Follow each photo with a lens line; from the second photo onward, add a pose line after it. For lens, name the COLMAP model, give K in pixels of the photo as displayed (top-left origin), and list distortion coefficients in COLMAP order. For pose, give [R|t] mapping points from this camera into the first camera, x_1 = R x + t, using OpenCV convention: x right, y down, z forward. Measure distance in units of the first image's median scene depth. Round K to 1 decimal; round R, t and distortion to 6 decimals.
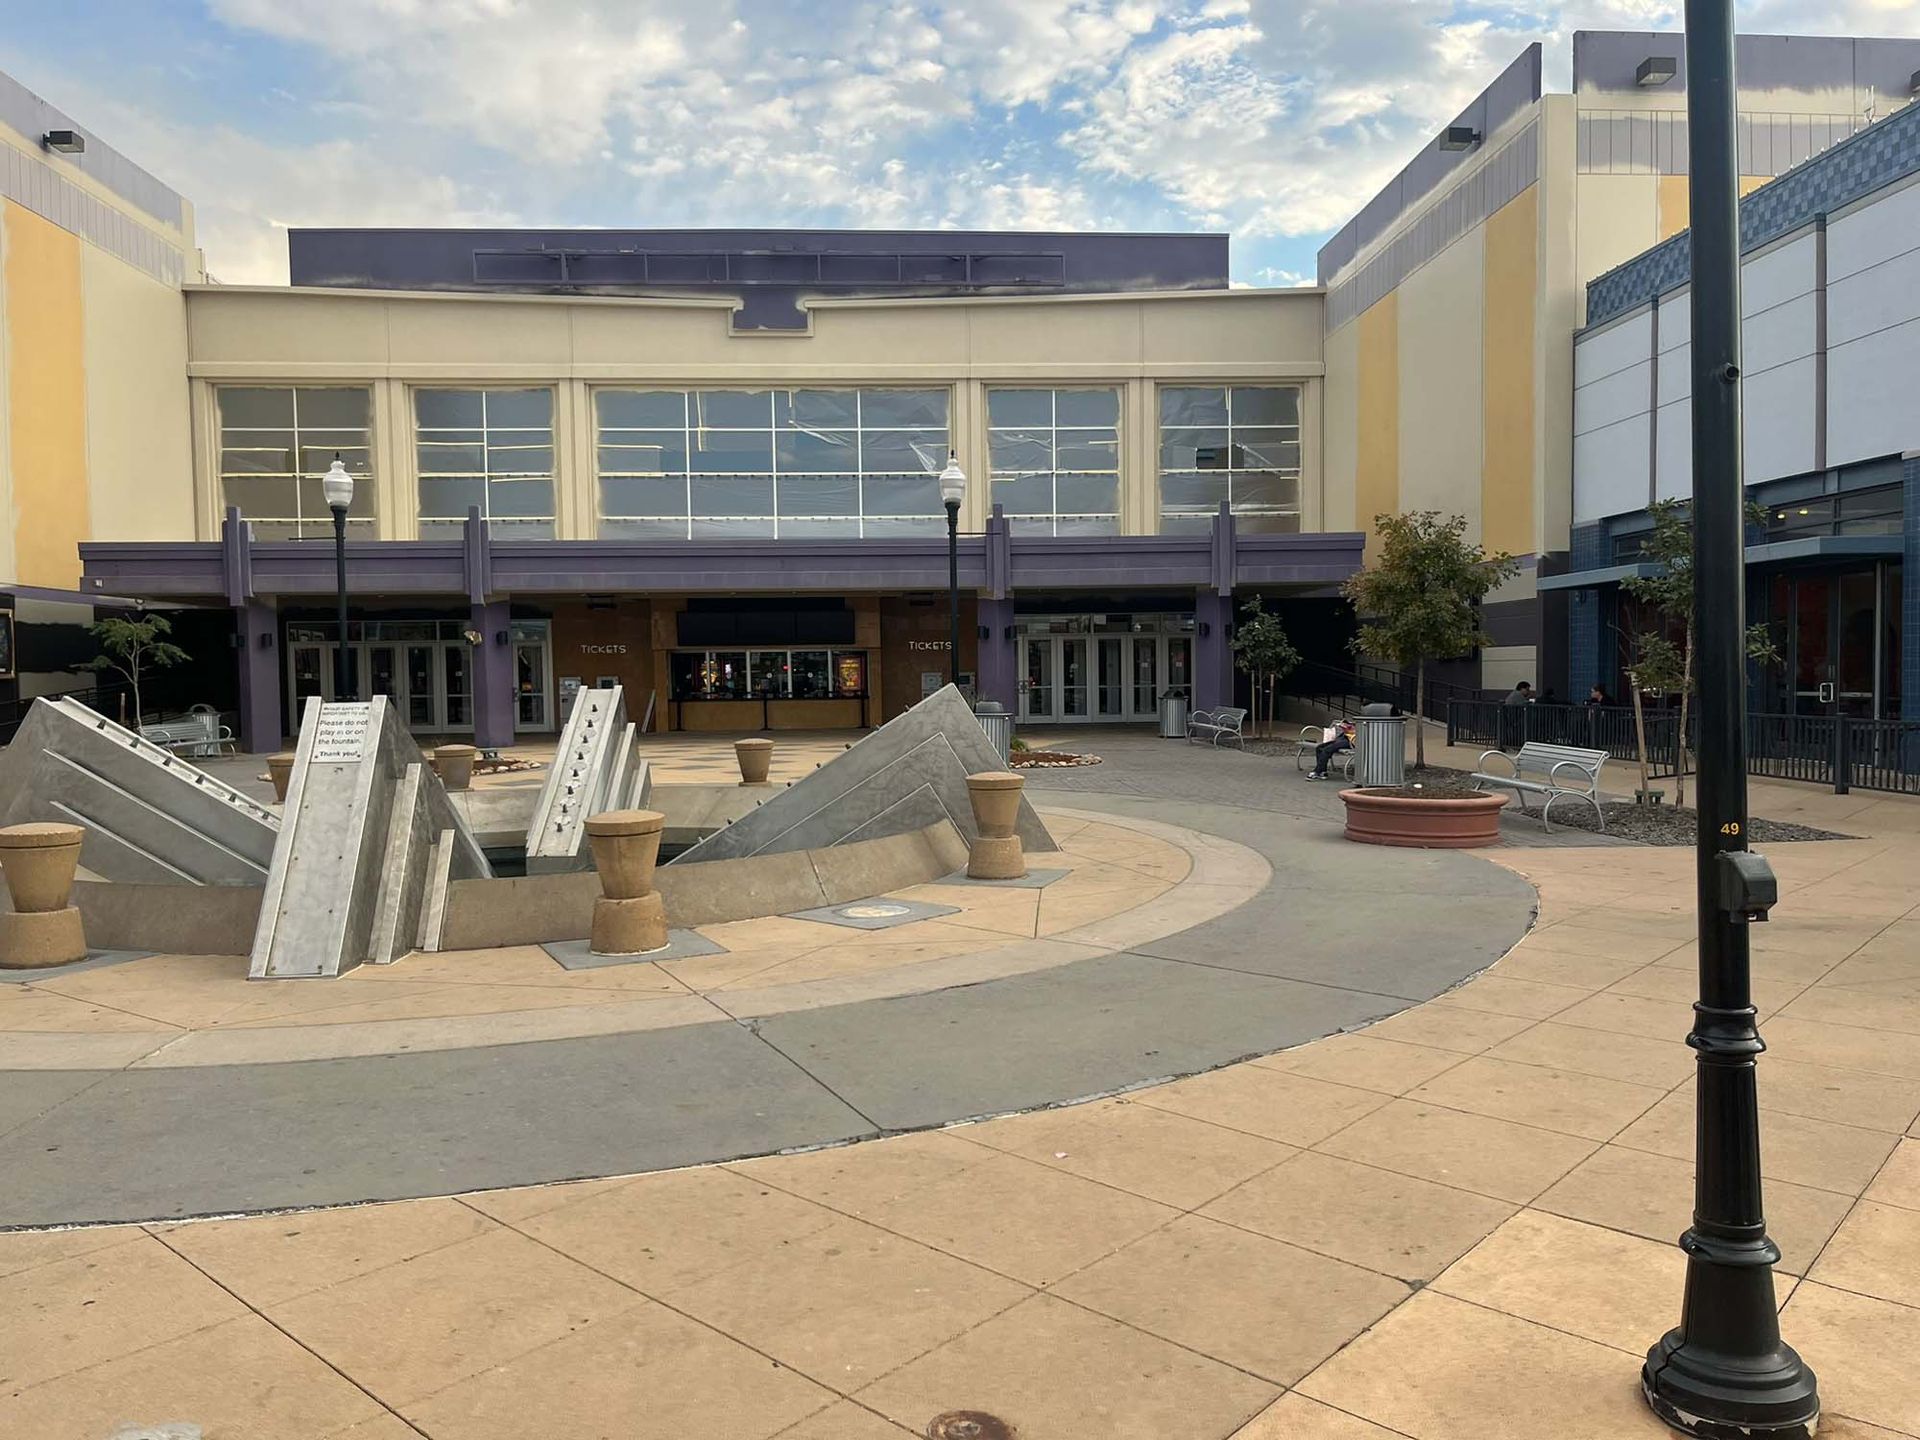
lens RADIAL K [[1461.1, 0, 968.3], [0, 1461.1, 736.5], [0, 0, 1]] dist [0.068450, -0.086972]
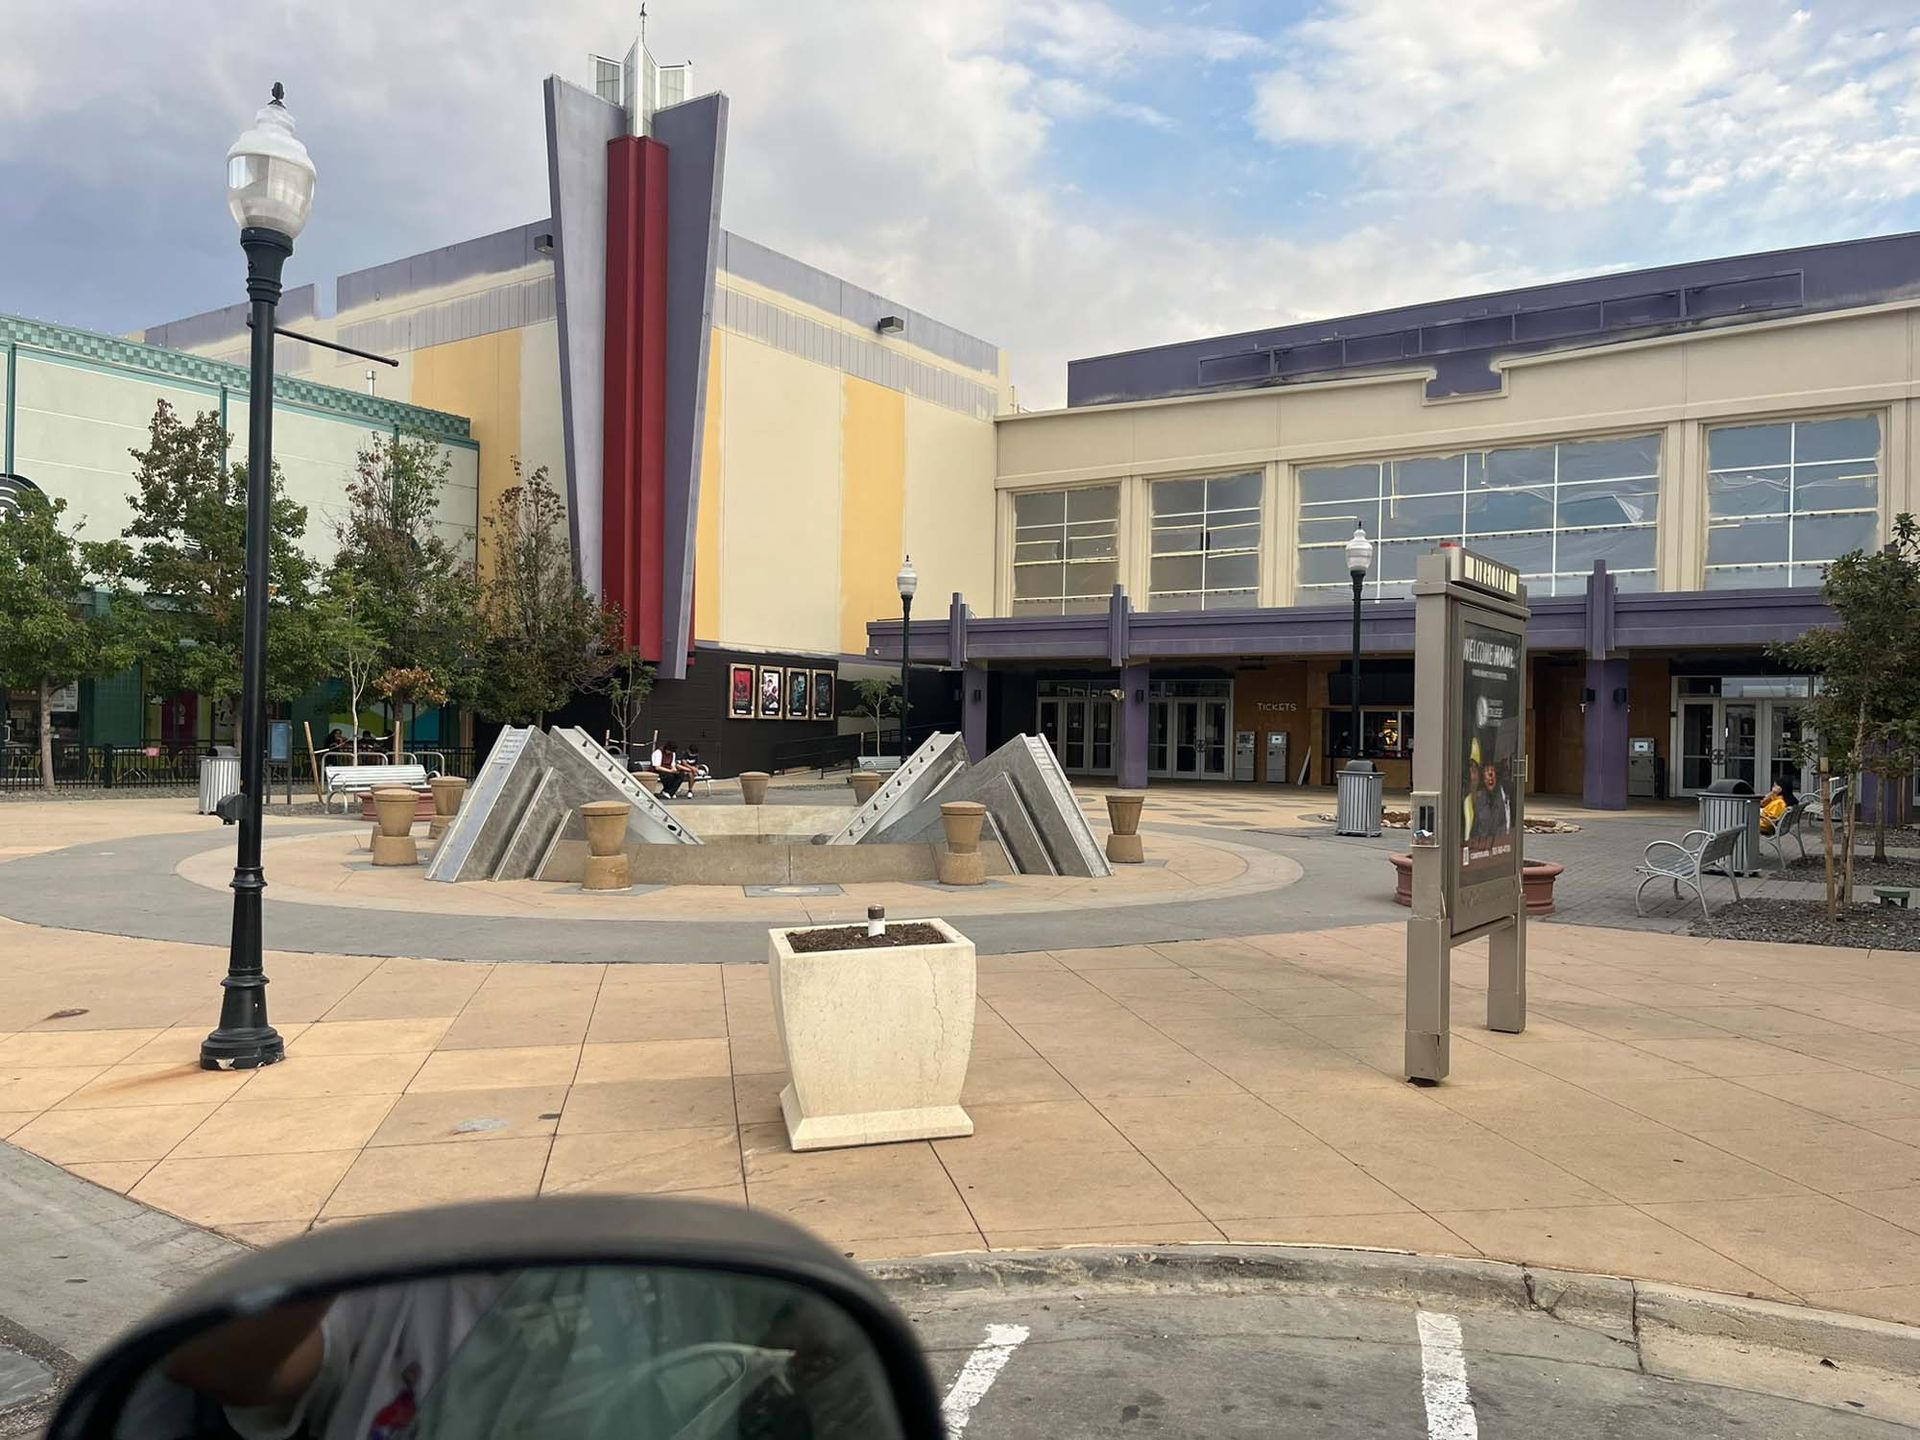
lens RADIAL K [[1460.7, 0, 930.9], [0, 1460.7, 749.1], [0, 0, 1]] dist [0.046155, -0.059800]
pose [[0.781835, 0.035283, -0.622486, 0.290802], [-0.054622, 0.998435, -0.012013, -0.001679], [0.621088, 0.043393, 0.782538, -0.010080]]
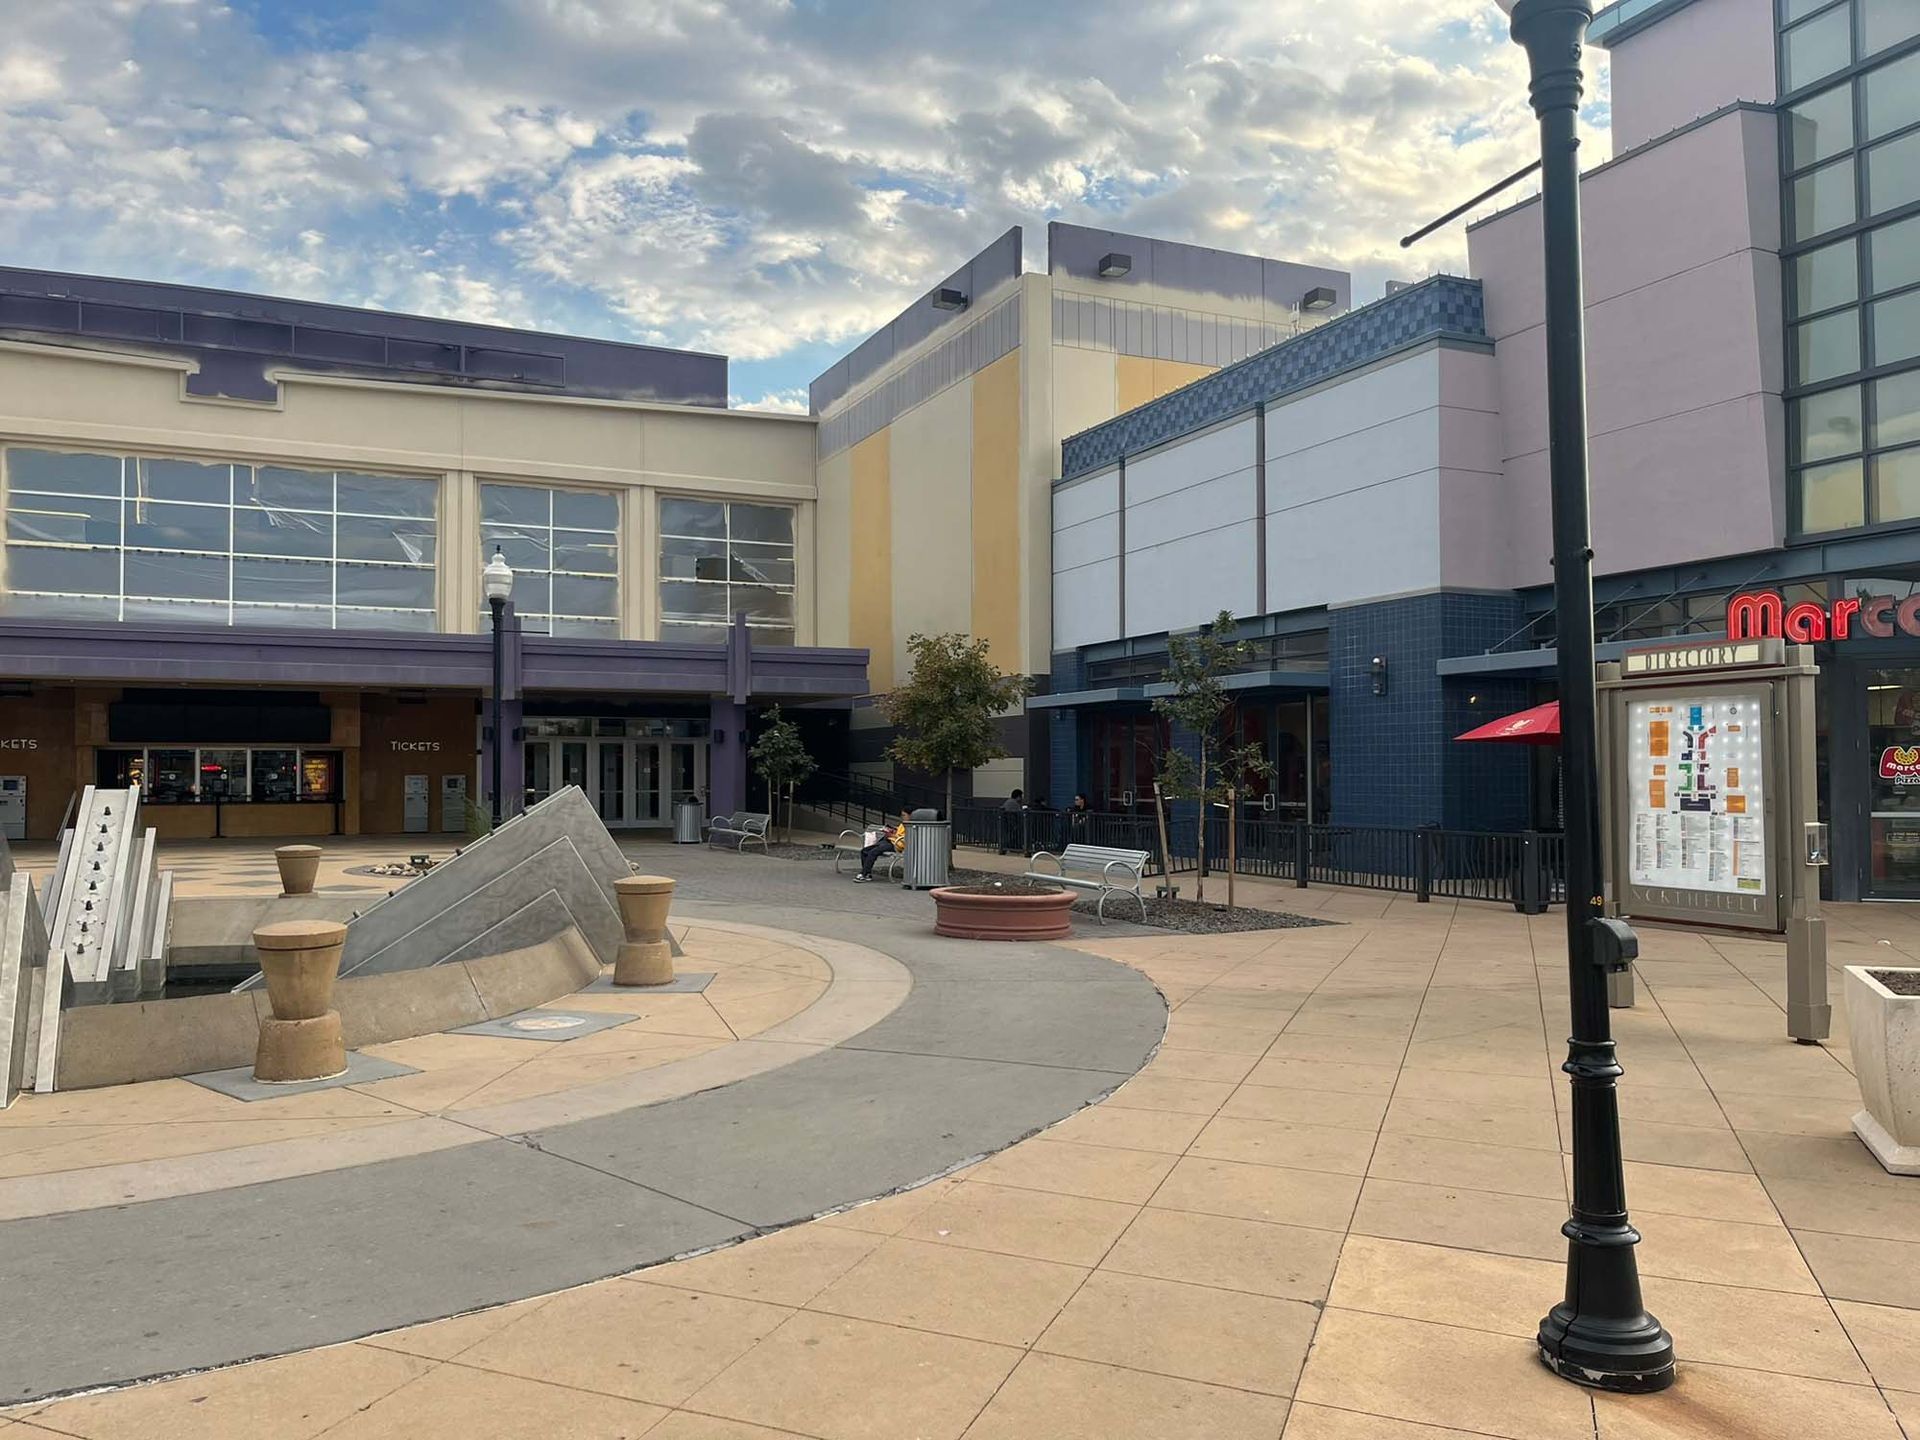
lens RADIAL K [[1461.1, 0, 948.6], [0, 1461.1, 735.5], [0, 0, 1]] dist [0.068450, -0.086972]
pose [[0.934069, 0.022347, 0.356394, -0.055686], [0.004055, 0.997312, -0.073163, 0.001343], [-0.357071, 0.069785, 0.931467, -0.000882]]
